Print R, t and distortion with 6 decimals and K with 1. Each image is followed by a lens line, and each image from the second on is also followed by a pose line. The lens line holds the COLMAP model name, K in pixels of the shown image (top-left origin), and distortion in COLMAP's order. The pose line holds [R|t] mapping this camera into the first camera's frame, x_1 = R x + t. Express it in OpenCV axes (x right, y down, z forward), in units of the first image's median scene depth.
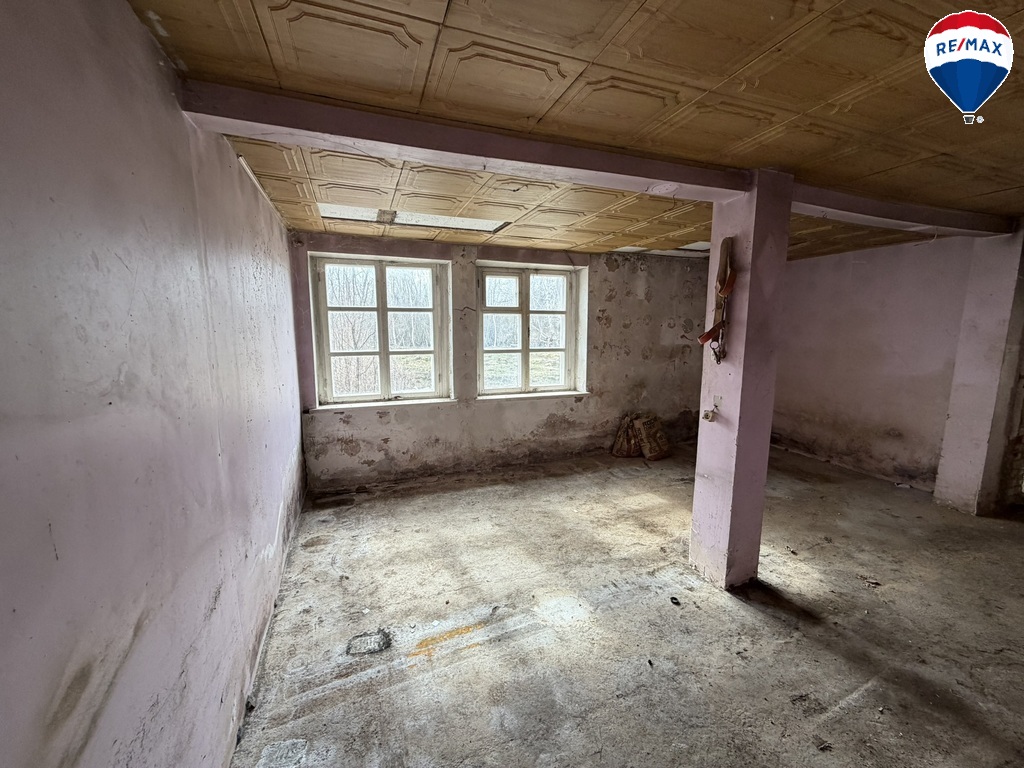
lens RADIAL K [[407.1, 0, 508.5], [0, 407.1, 384.6], [0, 0, 1]] dist [-0.000684, 0.000322]
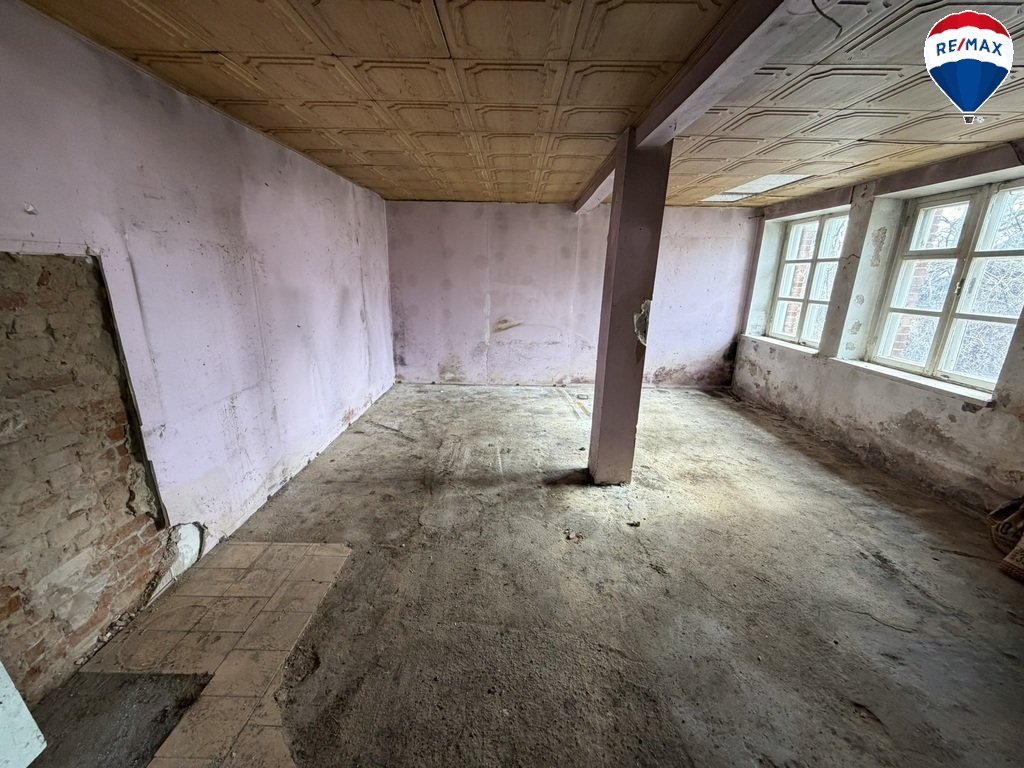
lens RADIAL K [[407.1, 0, 508.5], [0, 407.1, 384.6], [0, 0, 1]] dist [-0.000684, 0.000322]
pose [[-0.354392, 0.238871, -0.904072, 1.097074], [-0.152033, 0.939239, 0.307759, -0.085089], [0.922655, 0.246516, -0.296543, 0.665684]]
